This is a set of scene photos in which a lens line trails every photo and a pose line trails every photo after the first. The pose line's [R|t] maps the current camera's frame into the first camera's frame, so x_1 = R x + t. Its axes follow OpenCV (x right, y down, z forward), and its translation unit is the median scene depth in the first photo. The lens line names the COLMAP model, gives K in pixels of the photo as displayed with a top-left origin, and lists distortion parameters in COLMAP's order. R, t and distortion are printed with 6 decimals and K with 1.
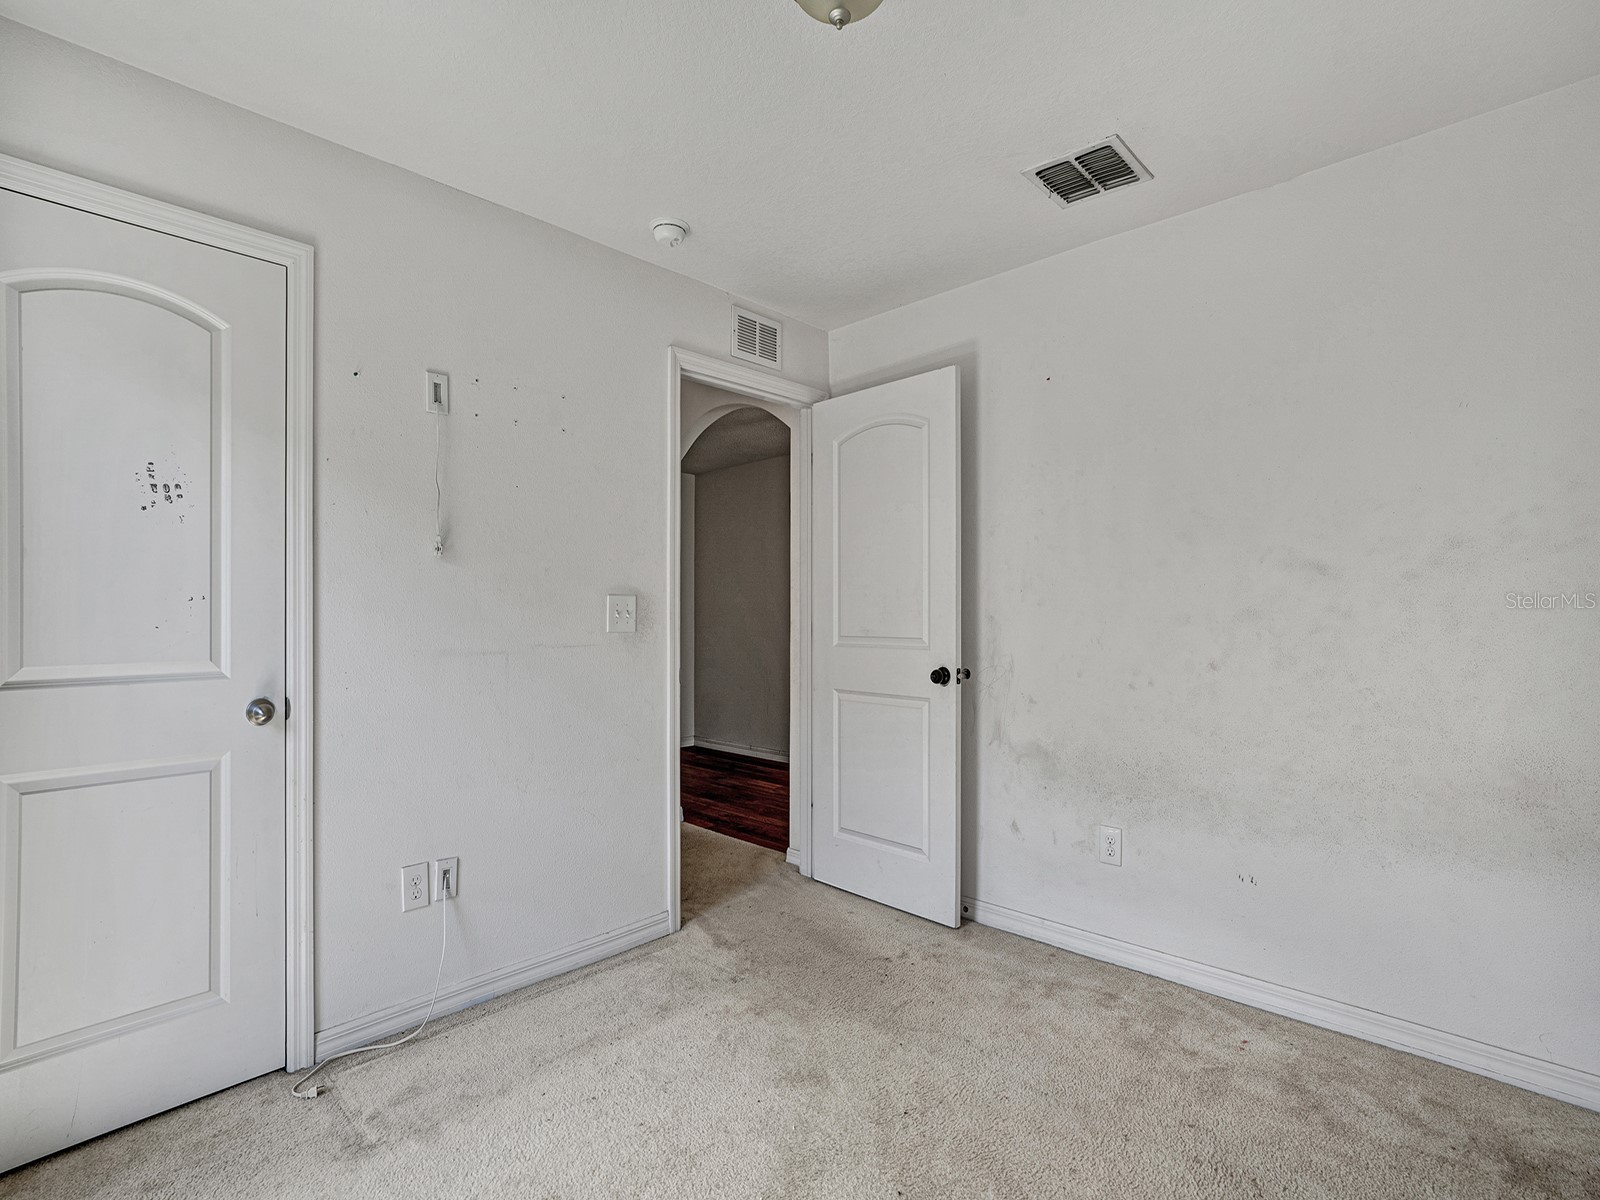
lens RADIAL K [[747.2, 0, 804.0], [0, 747.2, 595.6], [0, 0, 1]] dist [-0.067006, 0.024503]
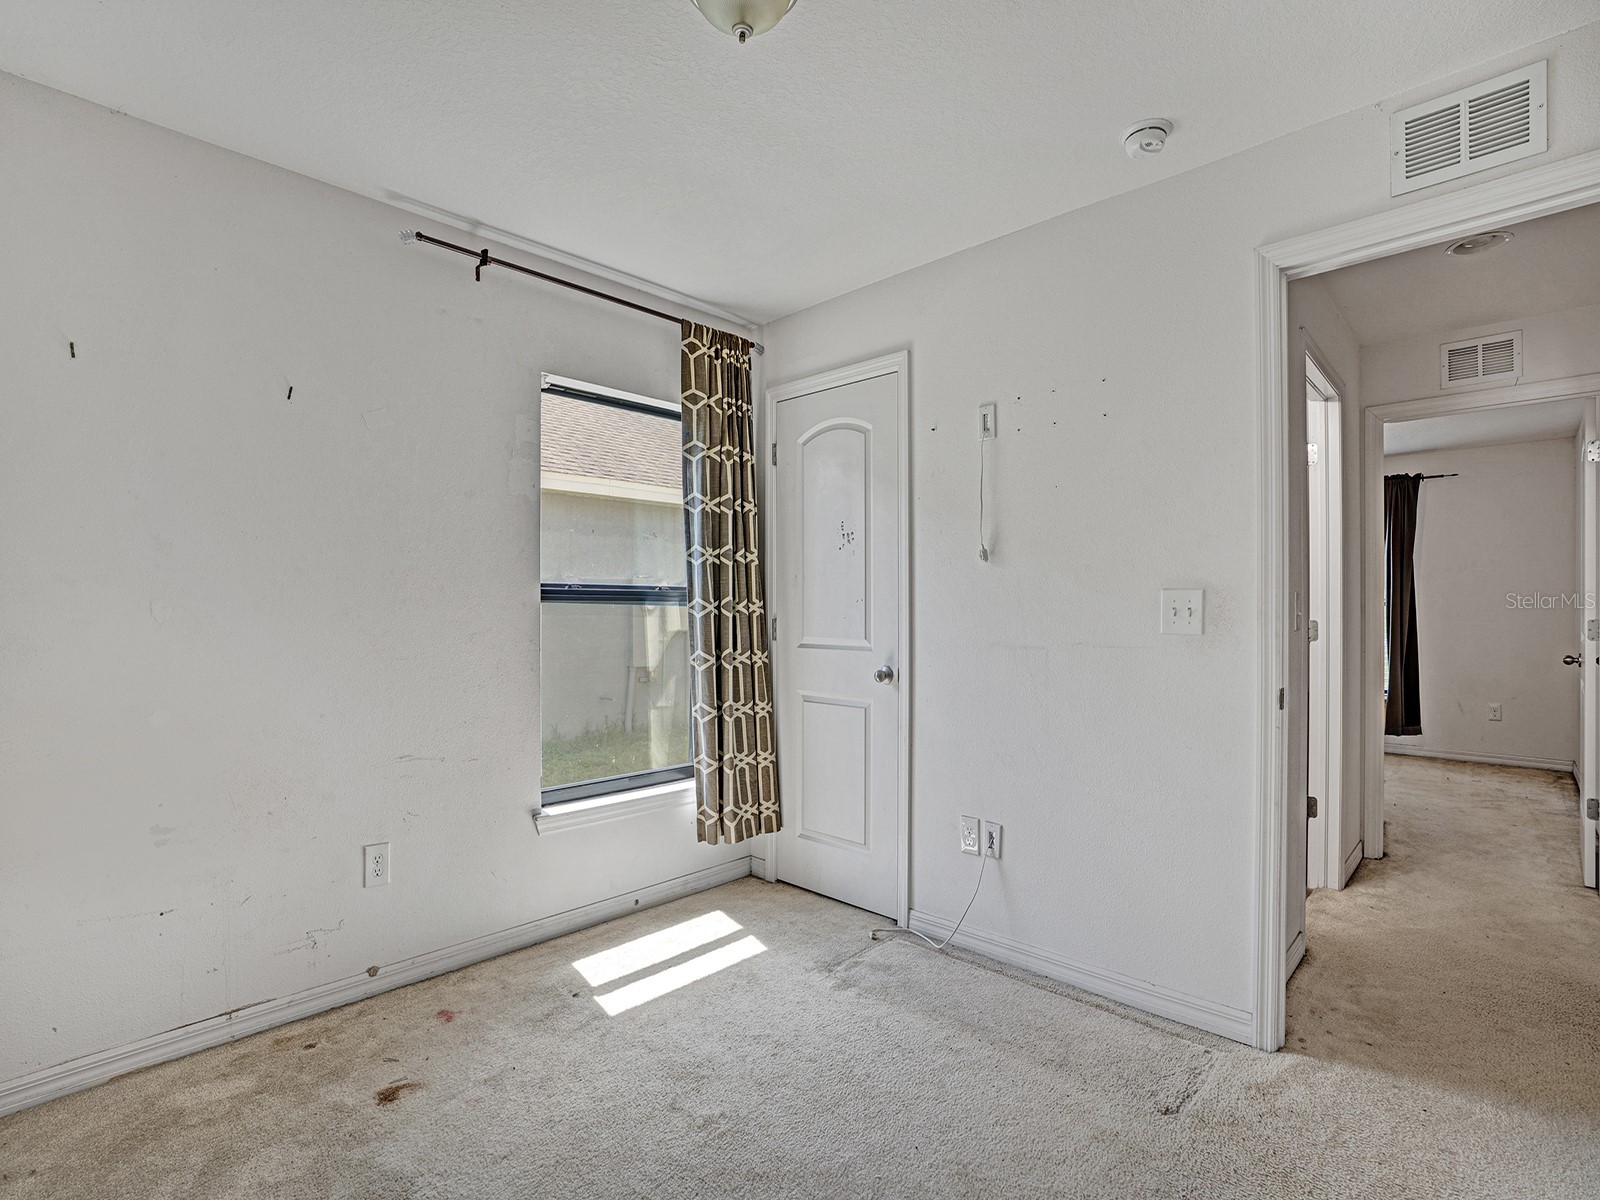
lens RADIAL K [[747.2, 0, 801.7], [0, 747.2, 596.9], [0, 0, 1]] dist [-0.067006, 0.024503]
pose [[0.016125, -0.015588, -0.999748, 0.682740], [0.016485, 0.999747, -0.015322, 0.015921], [0.999734, -0.016234, 0.016378, 0.687657]]
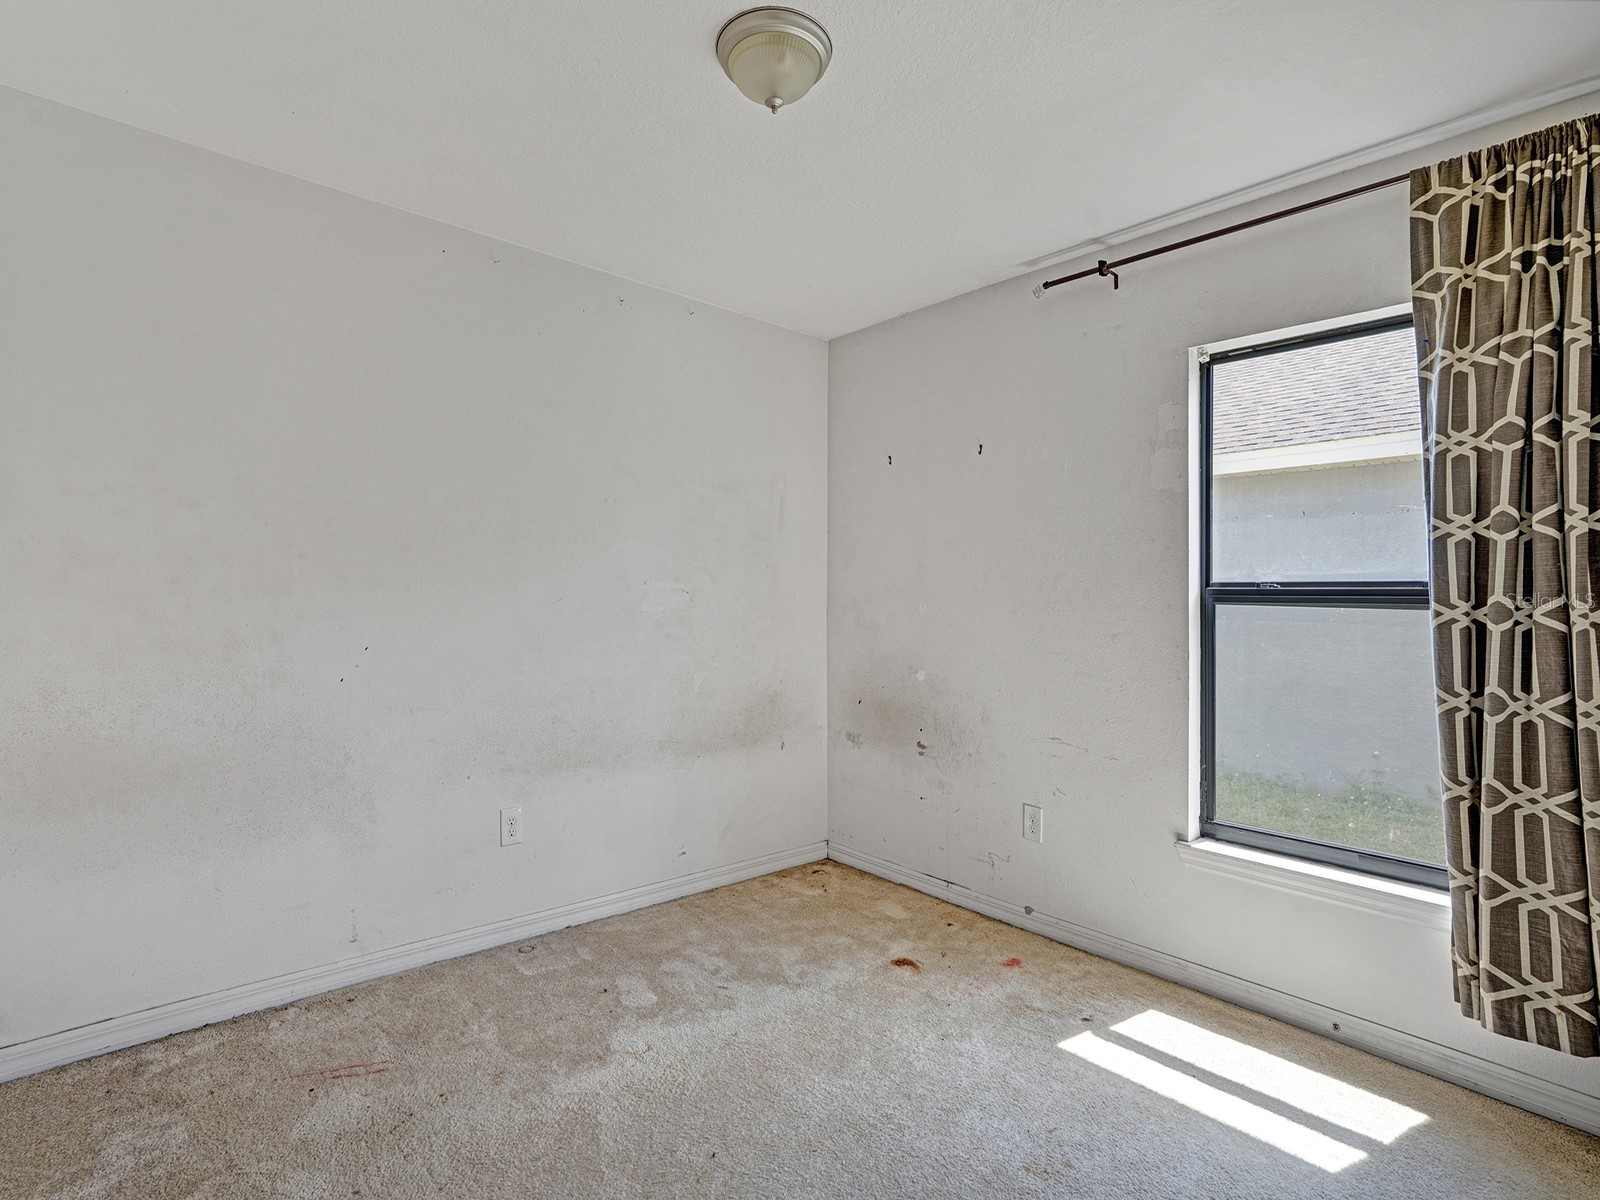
lens RADIAL K [[747.2, 0, 801.9], [0, 747.2, 593.8], [0, 0, 1]] dist [-0.067006, 0.024503]
pose [[-0.999450, -0.023412, 0.023503, 0.002583], [-0.024199, 0.999136, -0.033774, 0.033881], [-0.022692, -0.034324, -0.999153, 1.371025]]
